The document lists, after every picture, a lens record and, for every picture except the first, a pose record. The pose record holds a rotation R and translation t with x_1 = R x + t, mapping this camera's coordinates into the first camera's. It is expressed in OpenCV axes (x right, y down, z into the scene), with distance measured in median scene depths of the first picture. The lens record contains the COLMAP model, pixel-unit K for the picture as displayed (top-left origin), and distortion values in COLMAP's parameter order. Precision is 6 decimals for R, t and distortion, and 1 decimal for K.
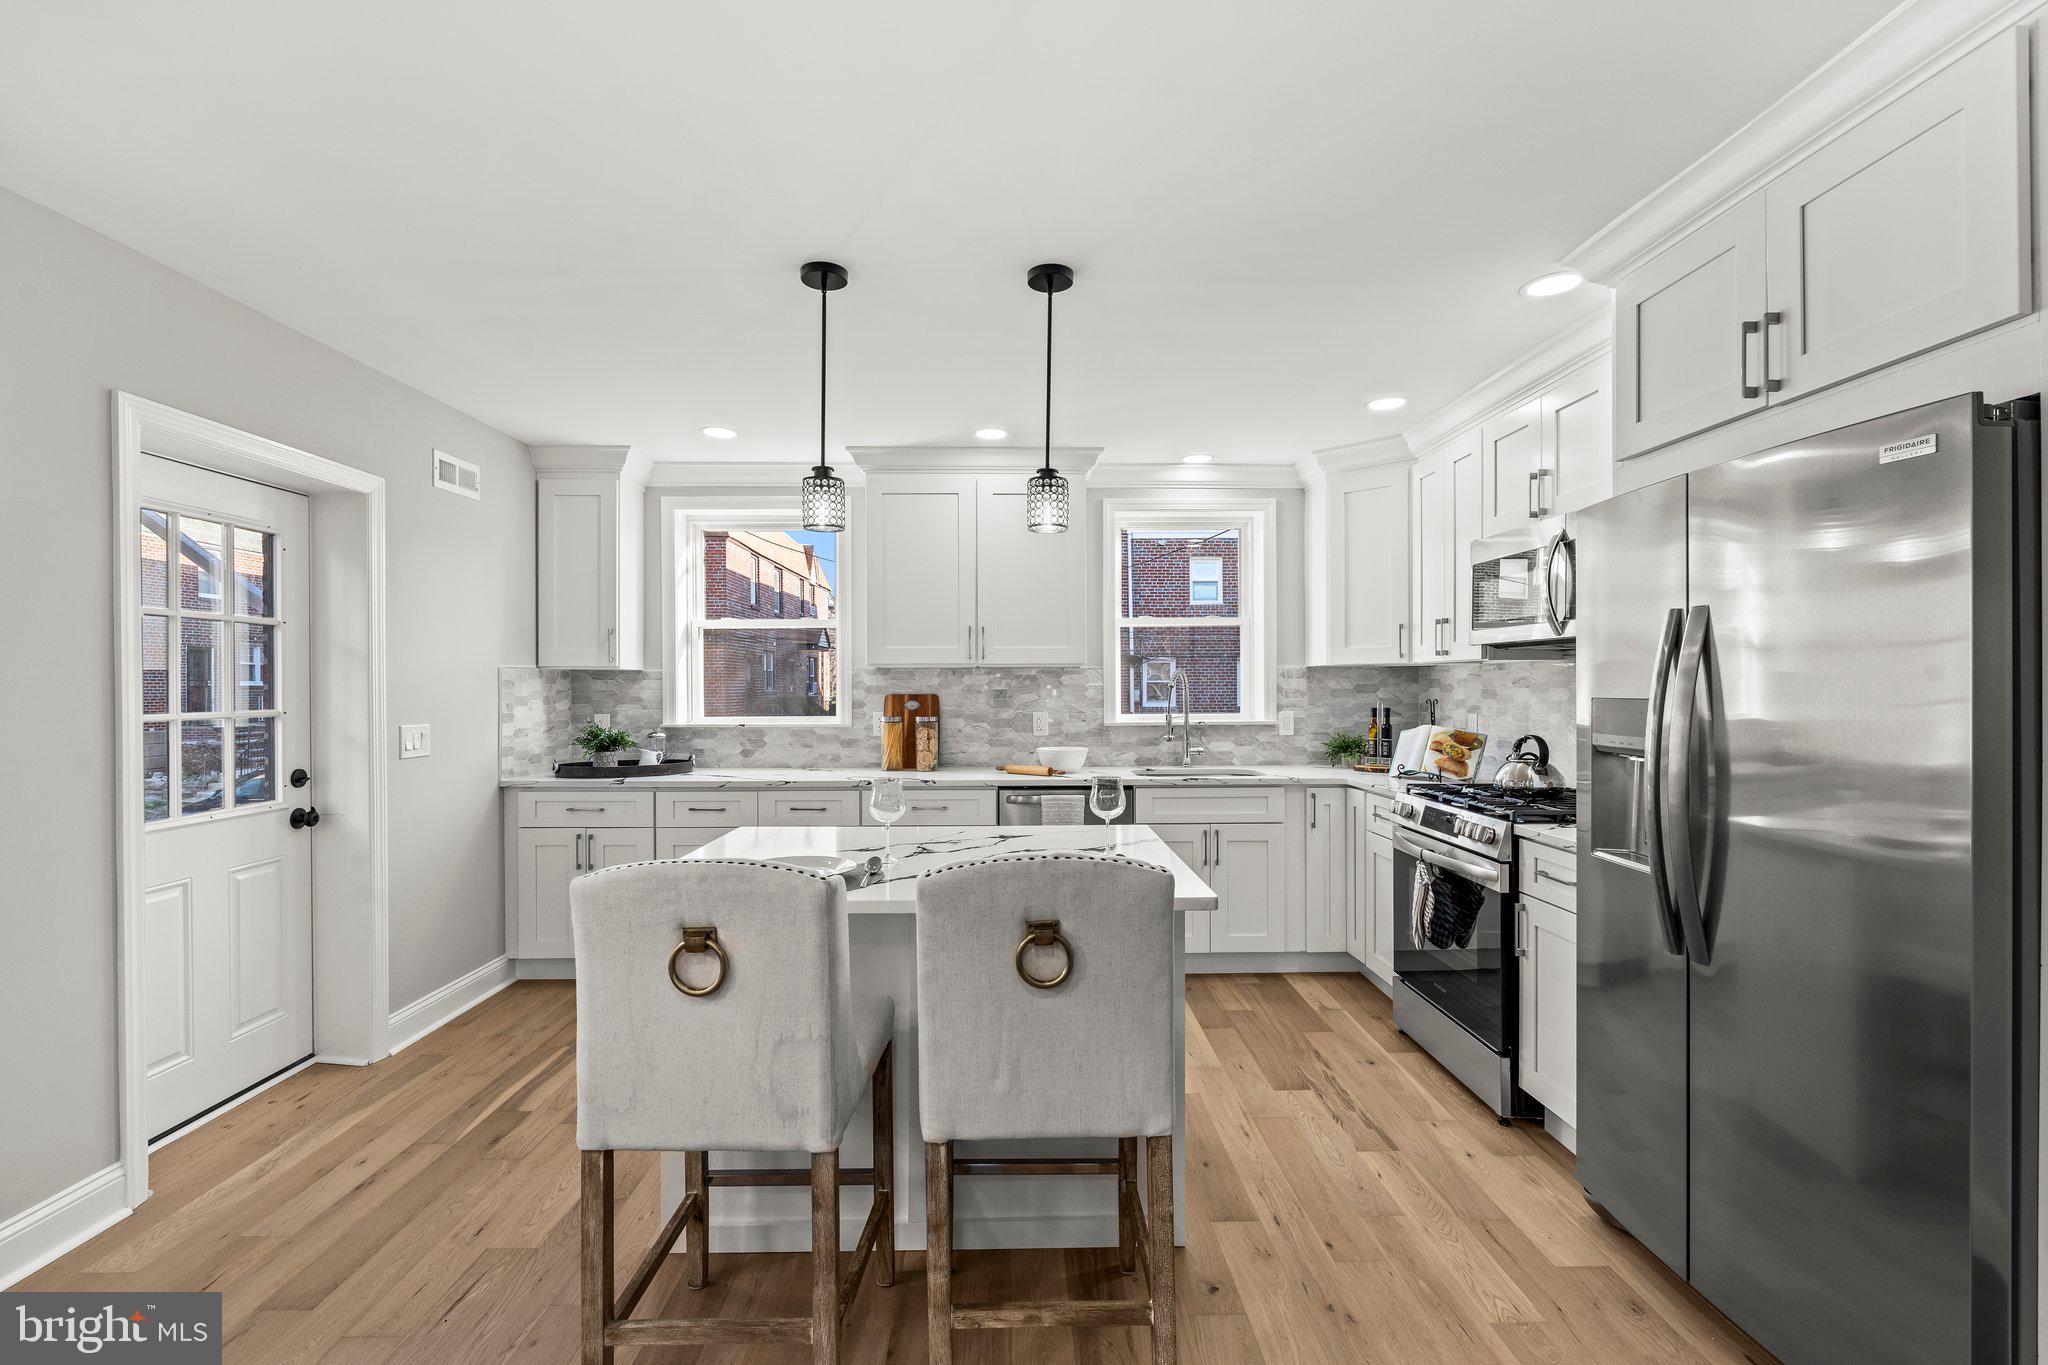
lens RADIAL K [[898.2, 0, 1026.1], [0, 898.2, 685.1], [0, 0, 1]] dist [-0.005269, -0.000288]
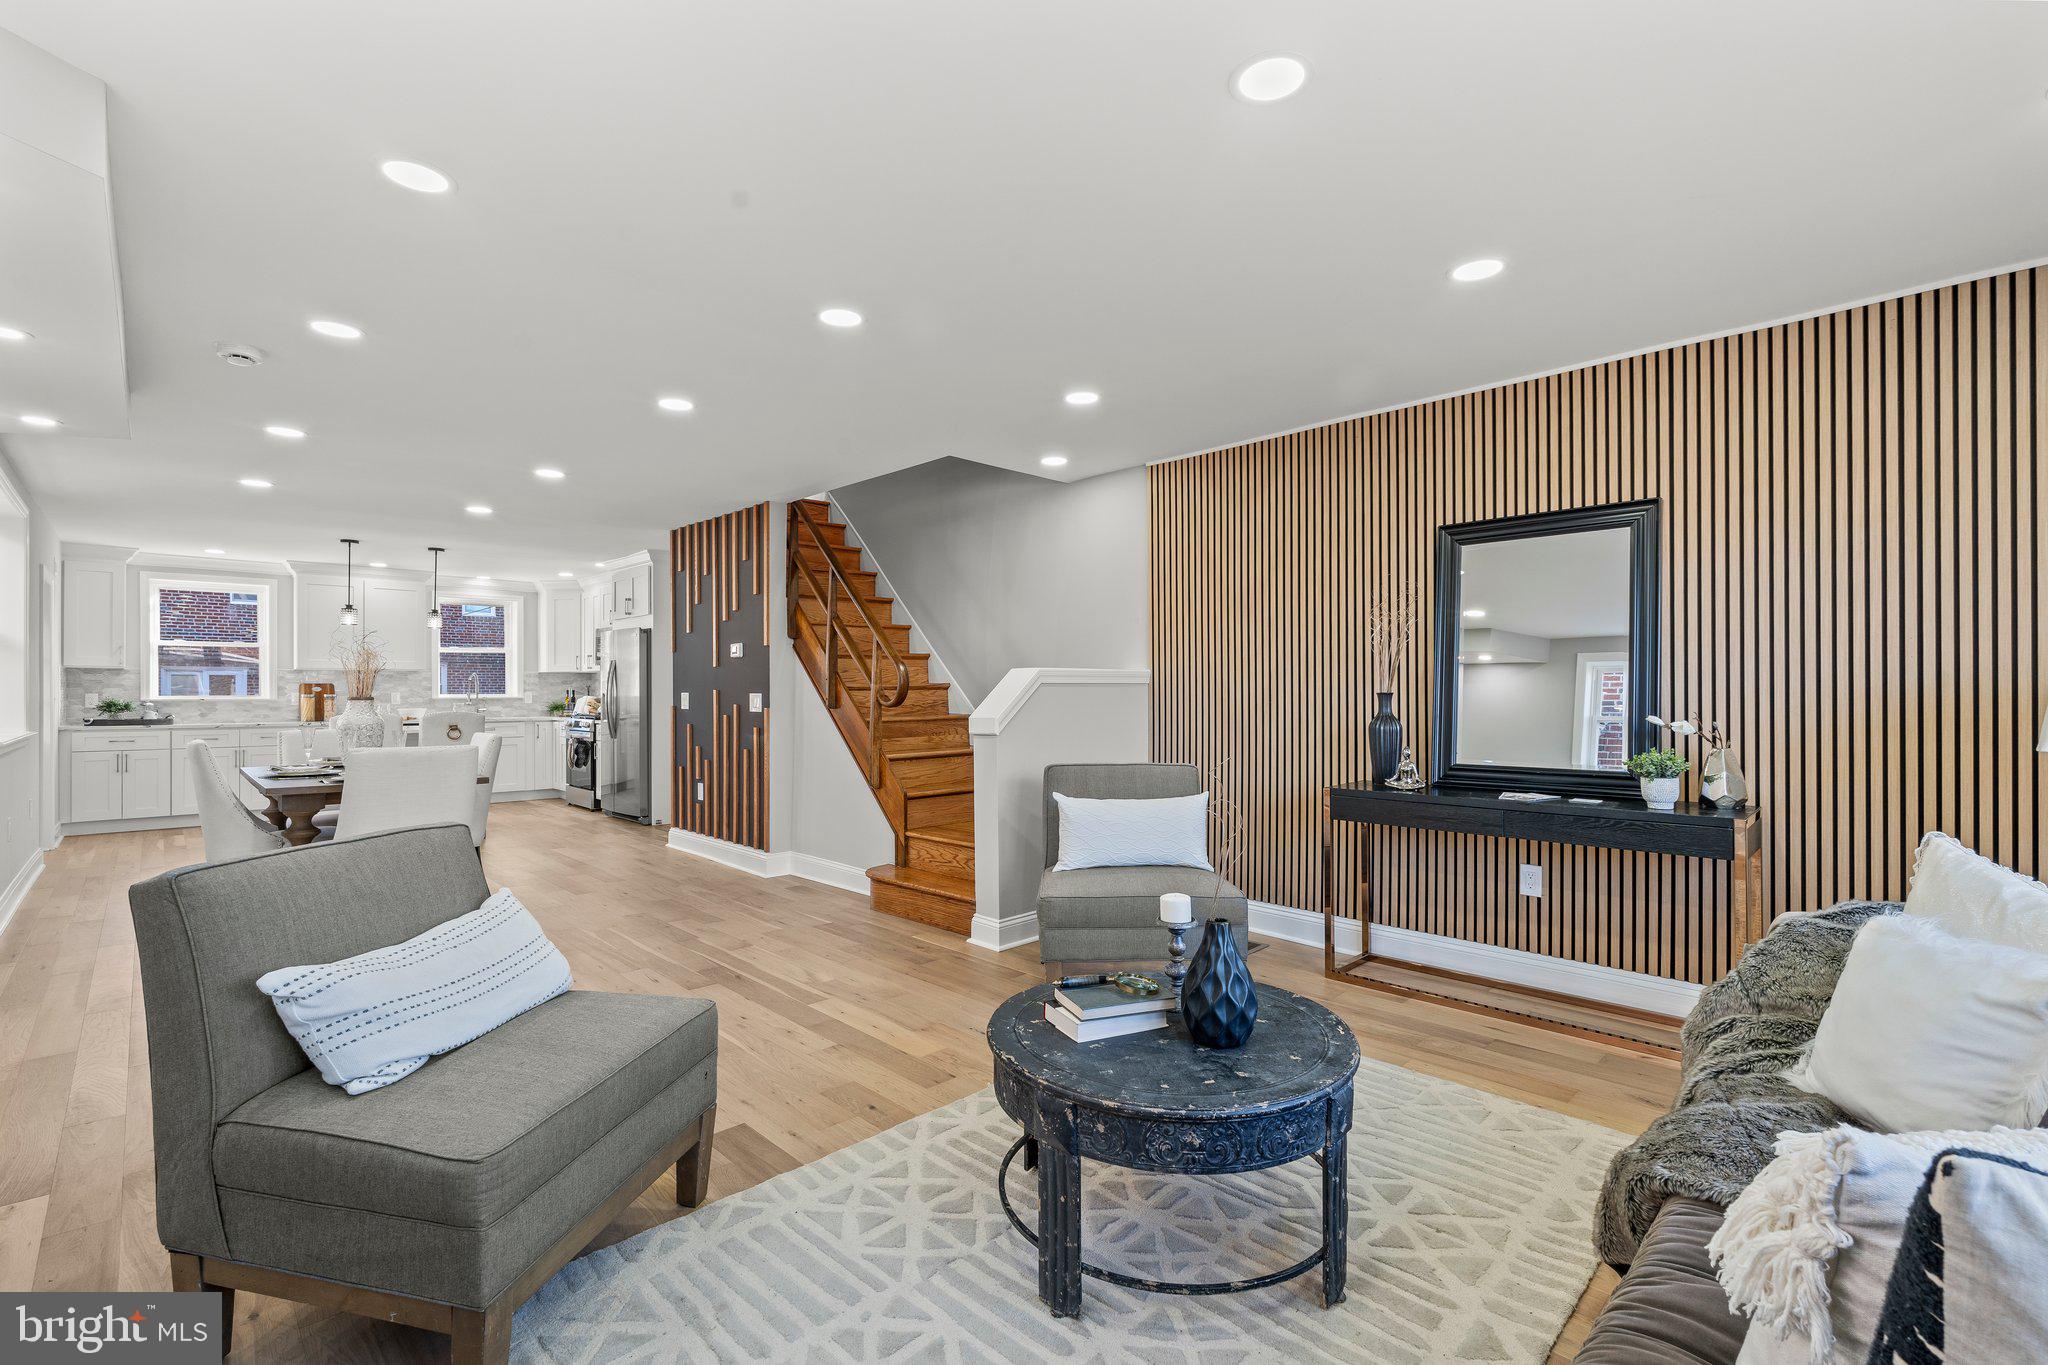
lens RADIAL K [[898.2, 0, 1019.8], [0, 898.2, 689.7], [0, 0, 1]] dist [-0.005269, -0.000288]
pose [[0.734308, 0.003081, 0.678809, -0.349421], [-0.000086, 0.999990, -0.004446, 0.034767], [-0.678816, 0.003206, 0.734301, -1.572046]]
